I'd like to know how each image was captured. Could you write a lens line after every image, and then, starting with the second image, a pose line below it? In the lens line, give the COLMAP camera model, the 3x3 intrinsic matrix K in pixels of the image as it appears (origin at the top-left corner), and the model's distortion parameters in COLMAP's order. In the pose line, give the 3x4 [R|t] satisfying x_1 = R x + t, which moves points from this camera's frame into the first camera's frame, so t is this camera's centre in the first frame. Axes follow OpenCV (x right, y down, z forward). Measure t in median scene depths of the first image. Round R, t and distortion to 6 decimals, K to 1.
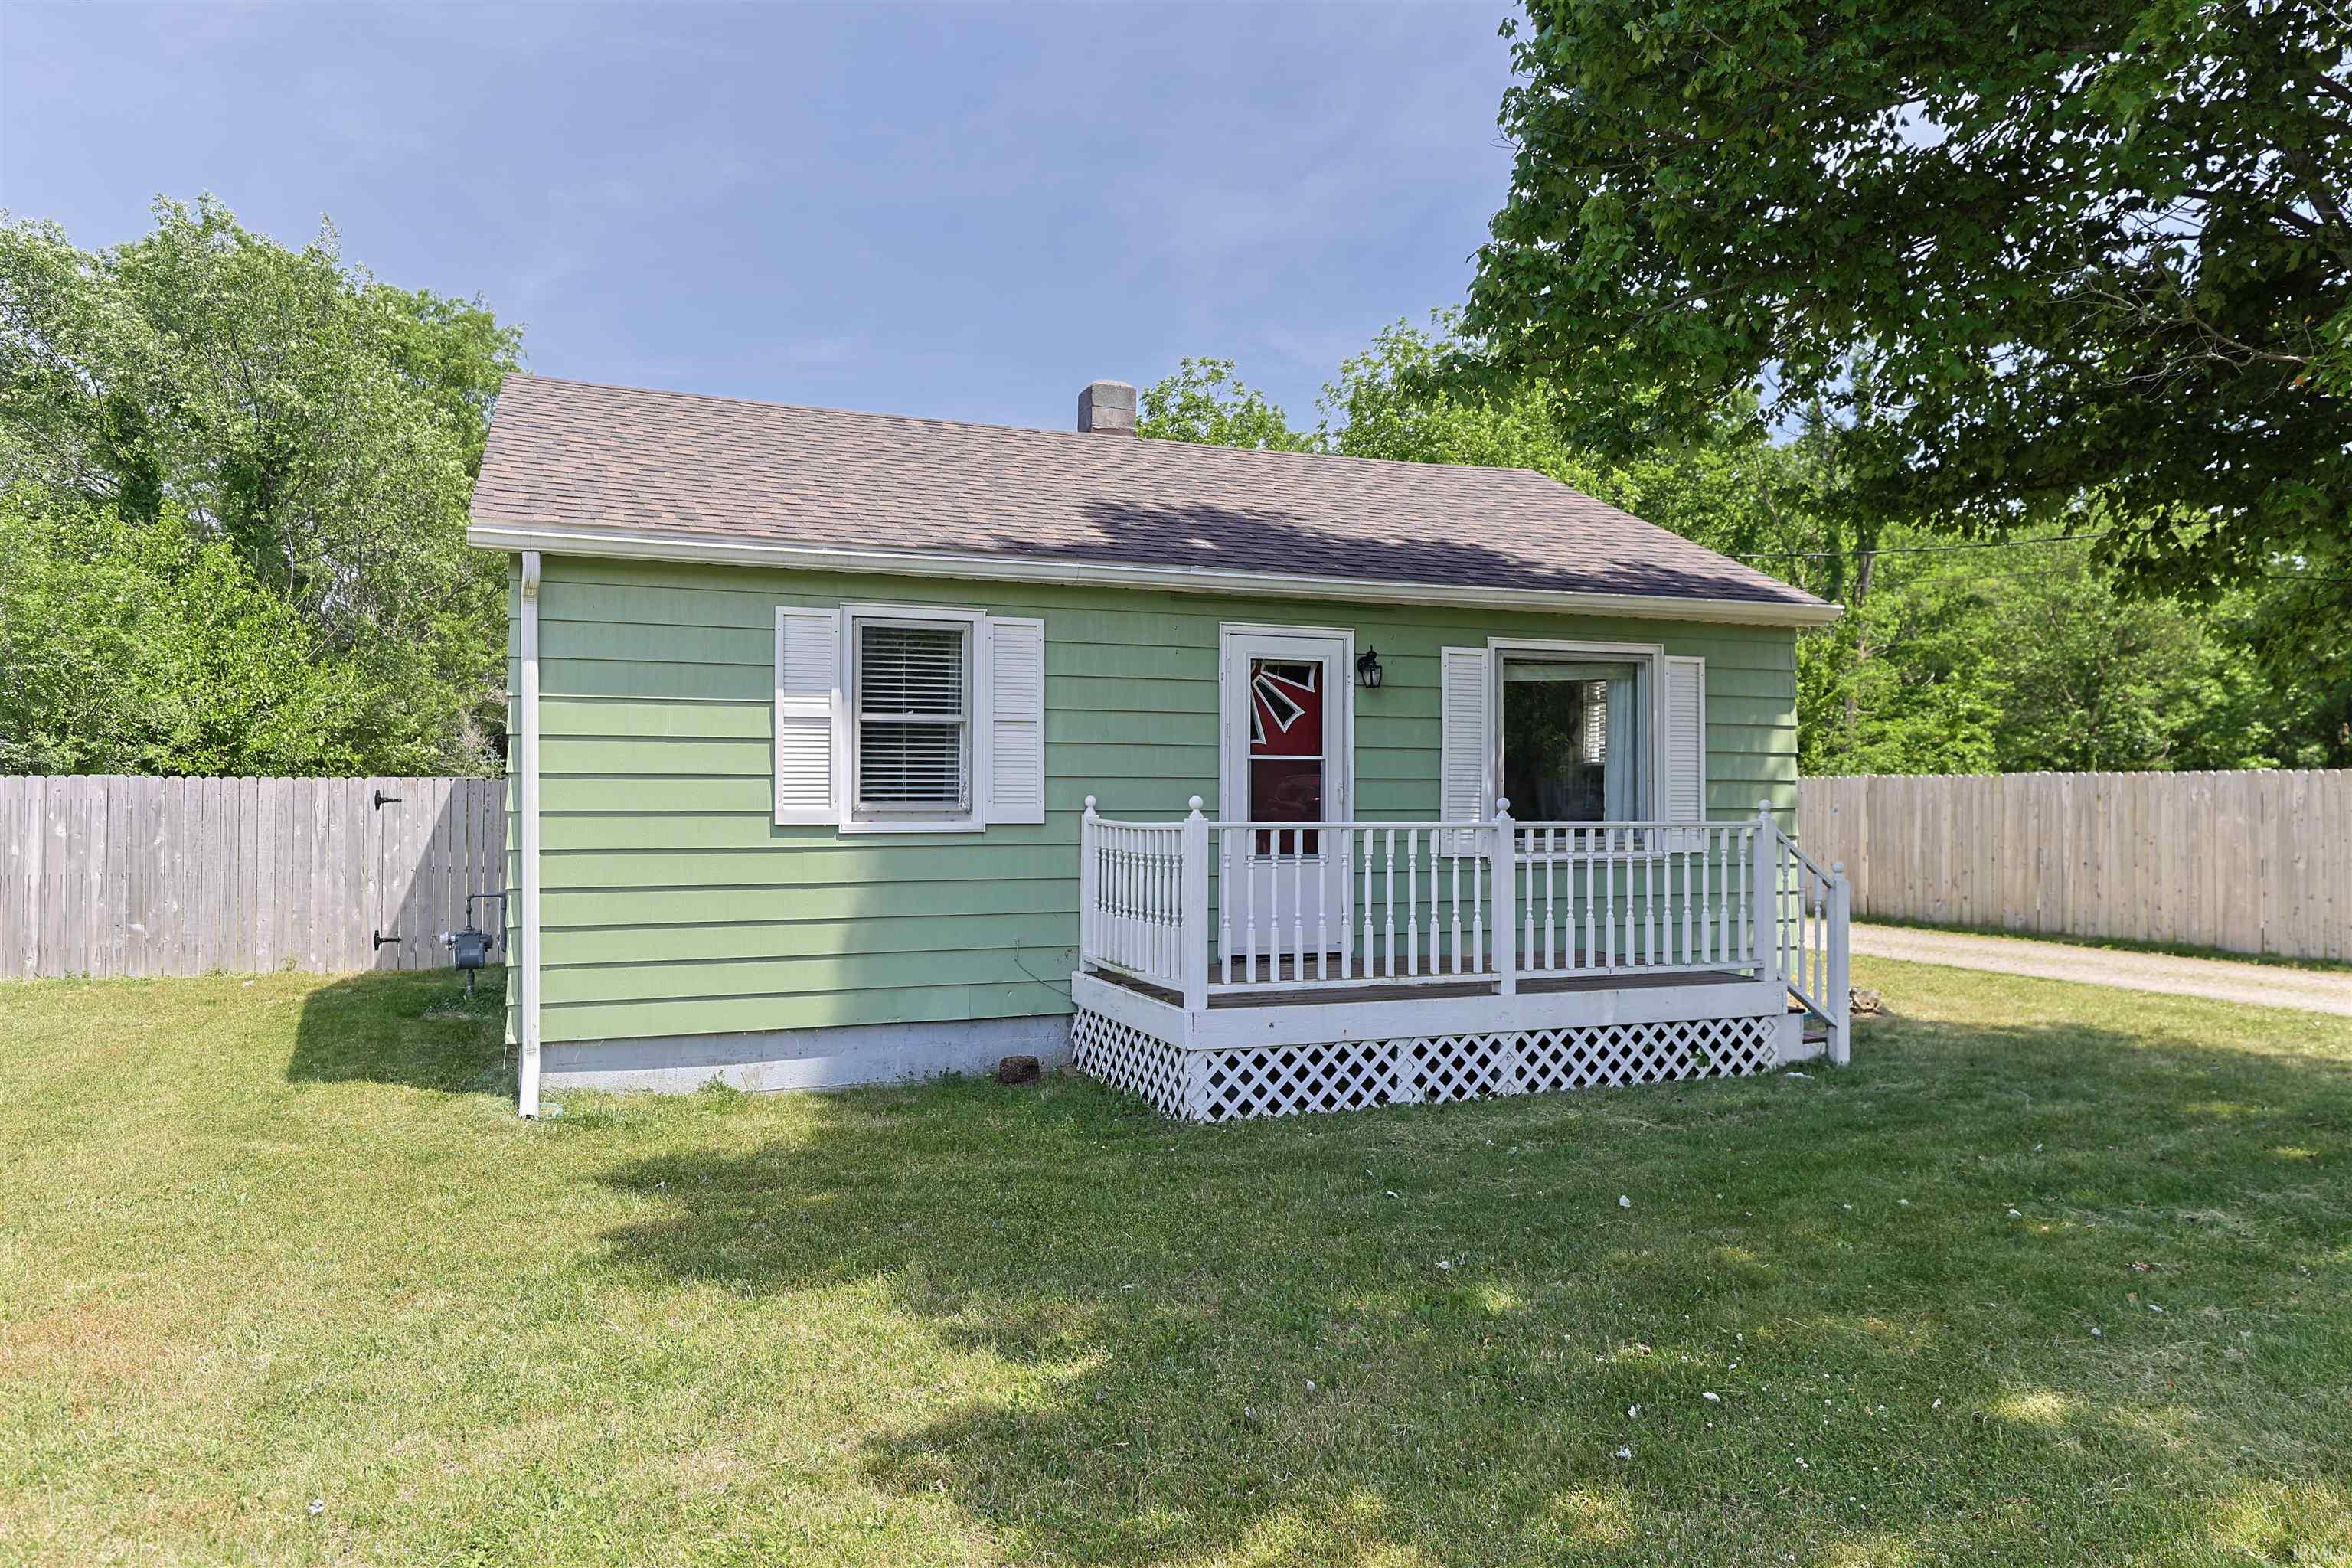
lens RADIAL K [[1512.4, 0, 1166.2], [0, 1512.4, 782.3], [0, 0, 1]] dist [-0.003973, -0.000828]
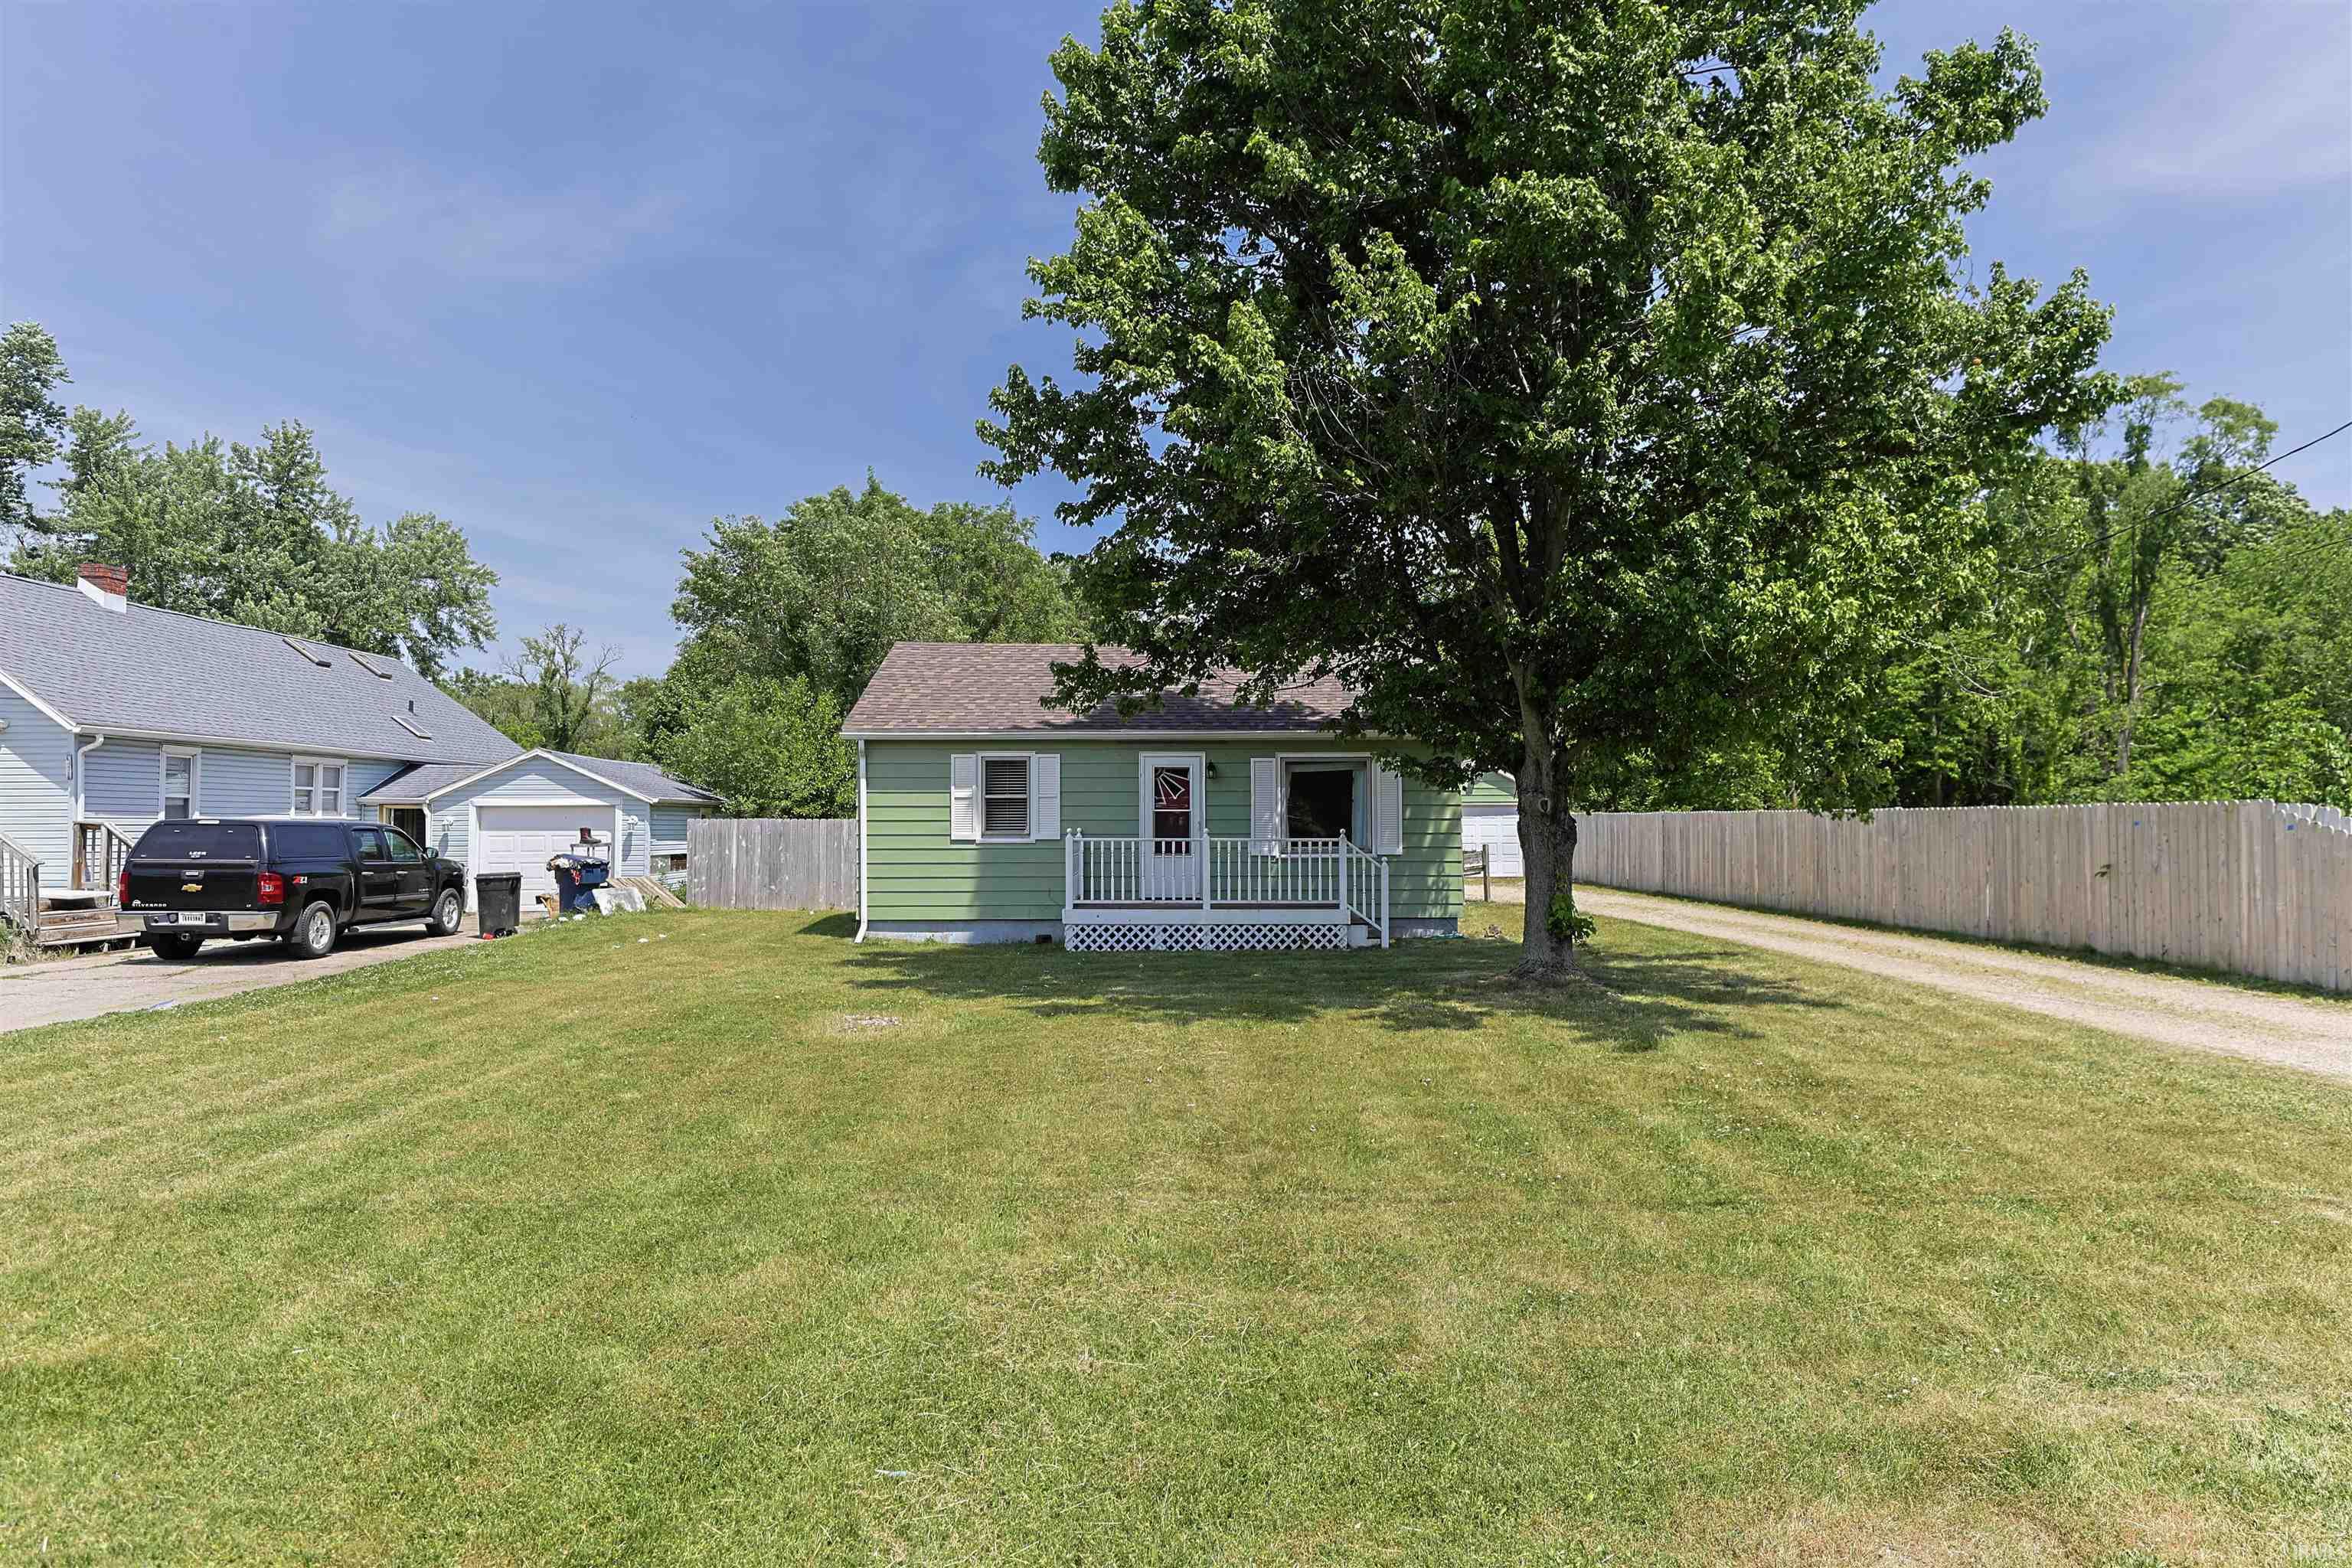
lens RADIAL K [[1364.2, 0, 1181.0], [0, 1364.2, 797.4], [0, 0, 1]] dist [0.004215, 0.000205]
pose [[0.933494, -0.010303, -0.358445, 0.903557], [0.007478, 0.999929, -0.009268, -0.018219], [0.358515, 0.005971, 0.933505, -0.987944]]
